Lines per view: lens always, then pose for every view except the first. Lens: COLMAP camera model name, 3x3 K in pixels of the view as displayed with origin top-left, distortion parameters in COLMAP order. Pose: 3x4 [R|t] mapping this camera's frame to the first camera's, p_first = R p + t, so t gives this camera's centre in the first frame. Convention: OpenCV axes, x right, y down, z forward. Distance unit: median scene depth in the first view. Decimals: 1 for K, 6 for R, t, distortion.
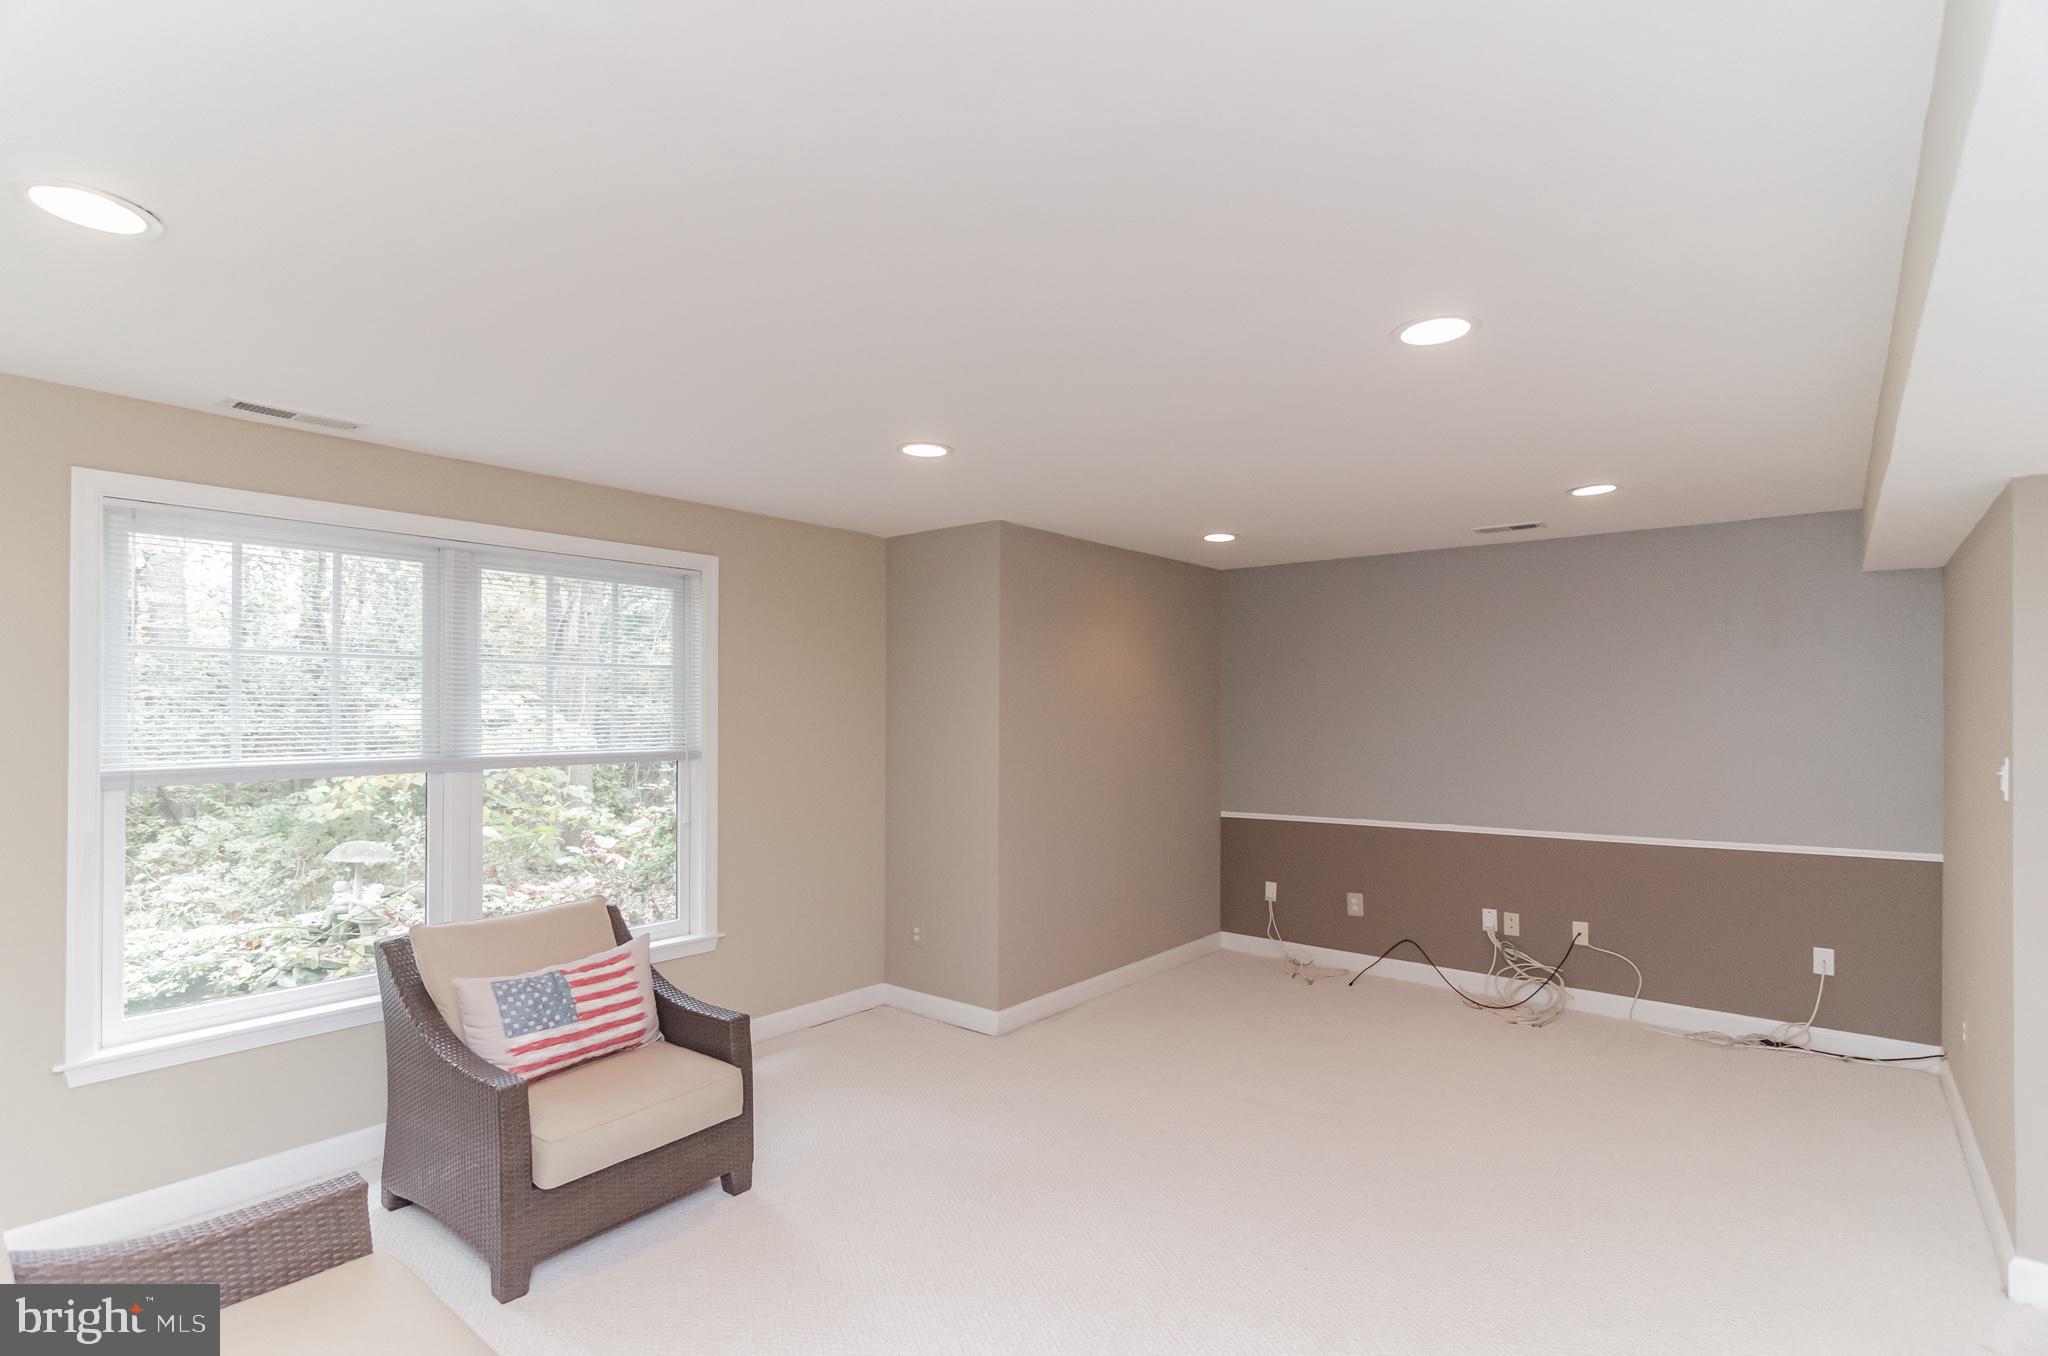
lens RADIAL K [[976.4, 0, 1022.6], [0, 976.4, 687.4], [0, 0, 1]] dist [0.000230, 0.000406]
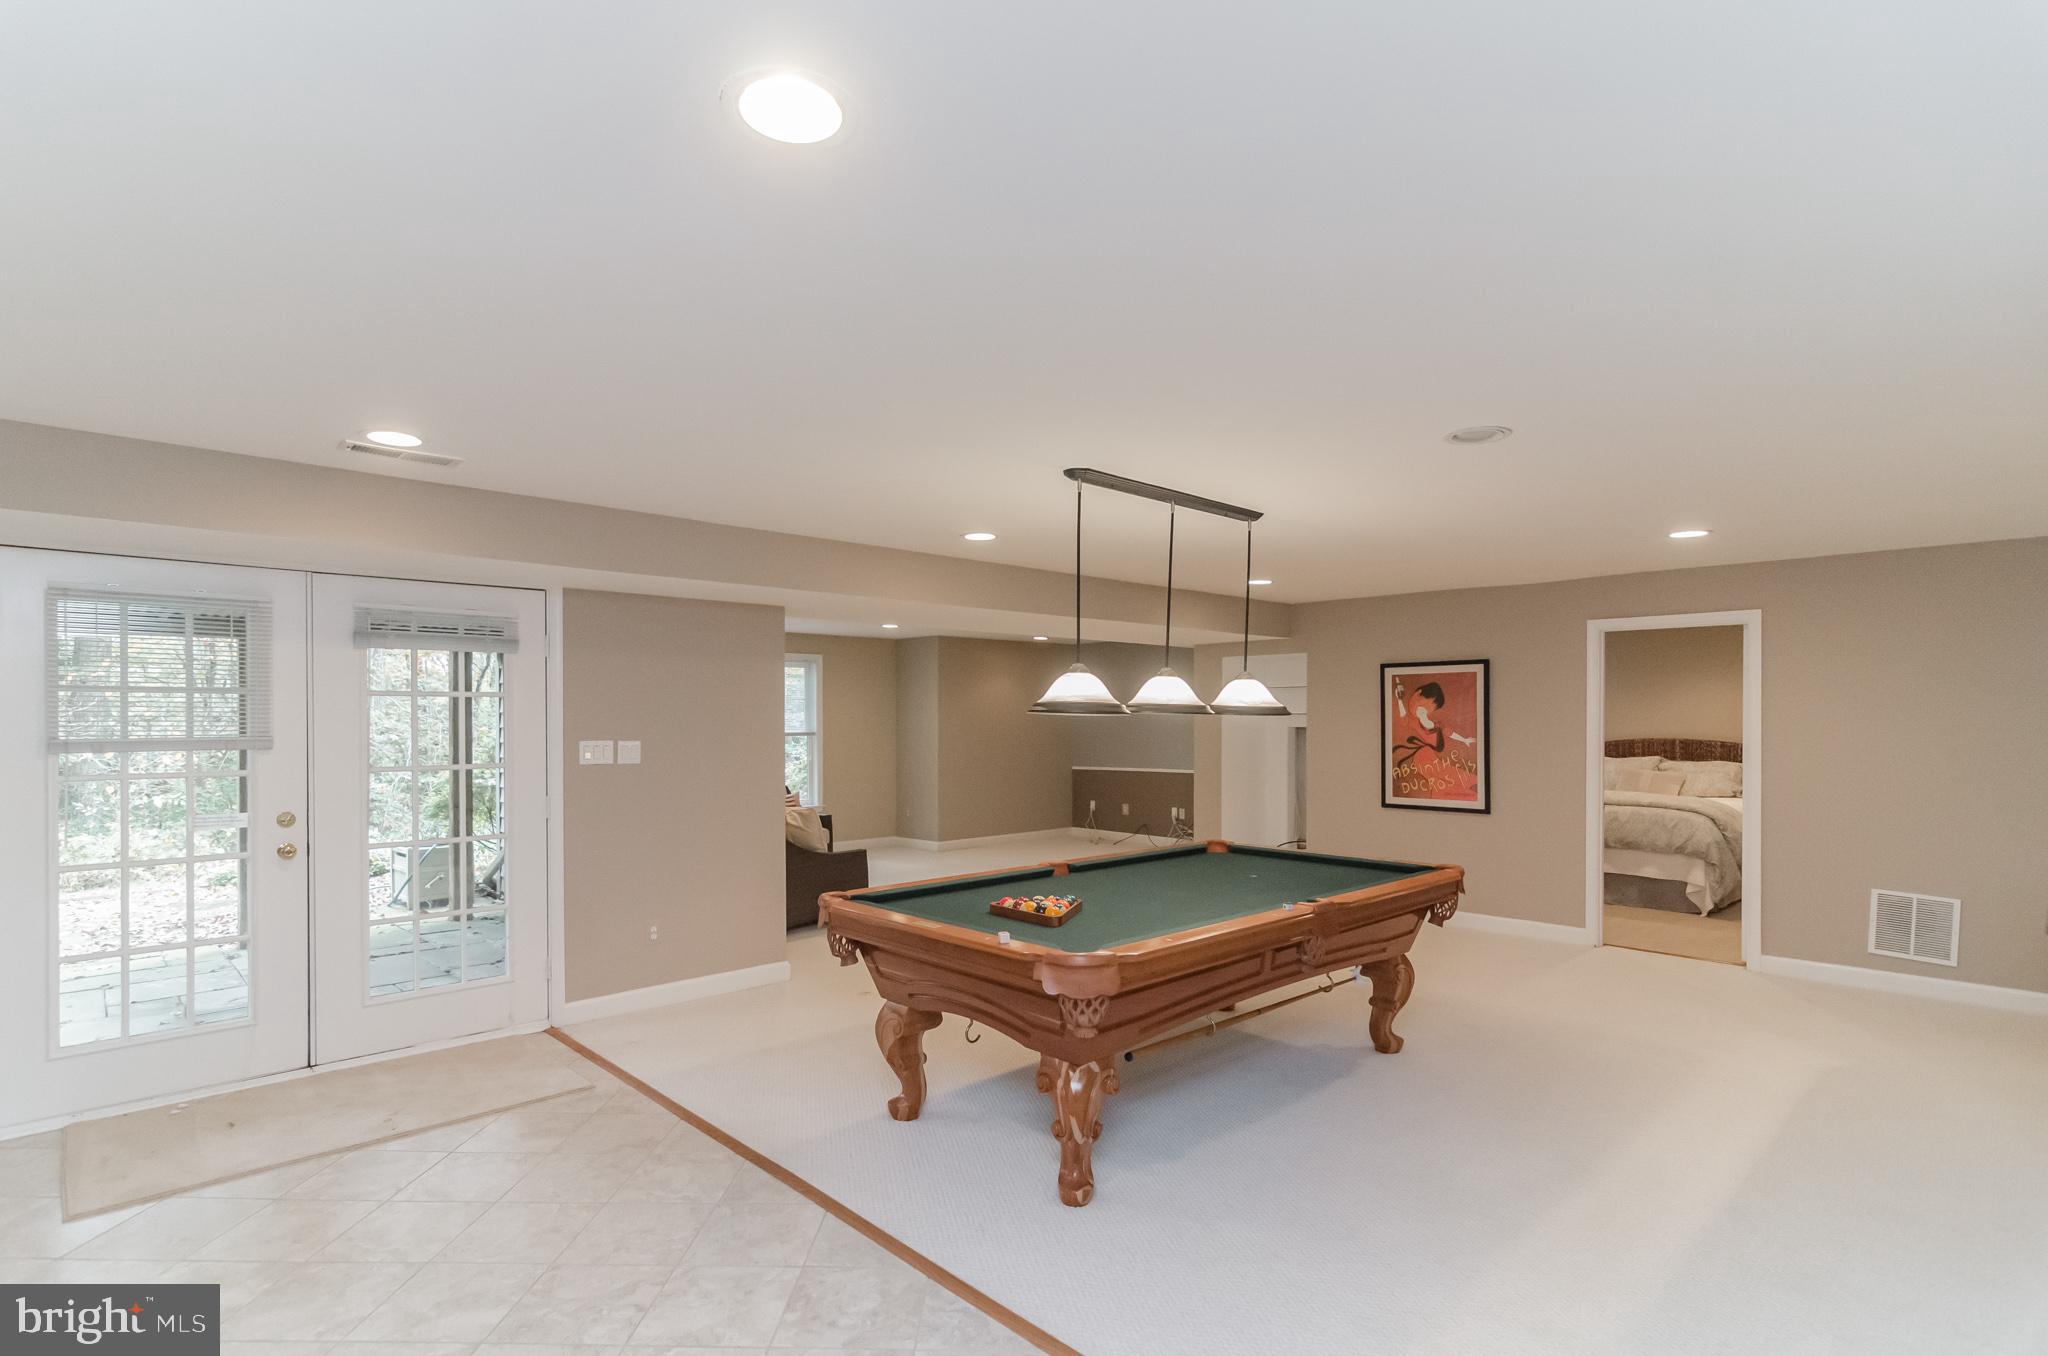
lens RADIAL K [[1014.3, 0, 1015.9], [0, 1014.3, 726.5], [0, 0, 1]] dist [-0.002359, -0.000258]
pose [[0.991957, -0.000830, -0.126572, 0.421271], [0.004966, 0.999464, 0.032366, -0.023937], [0.126477, -0.032735, 0.991429, -1.255150]]
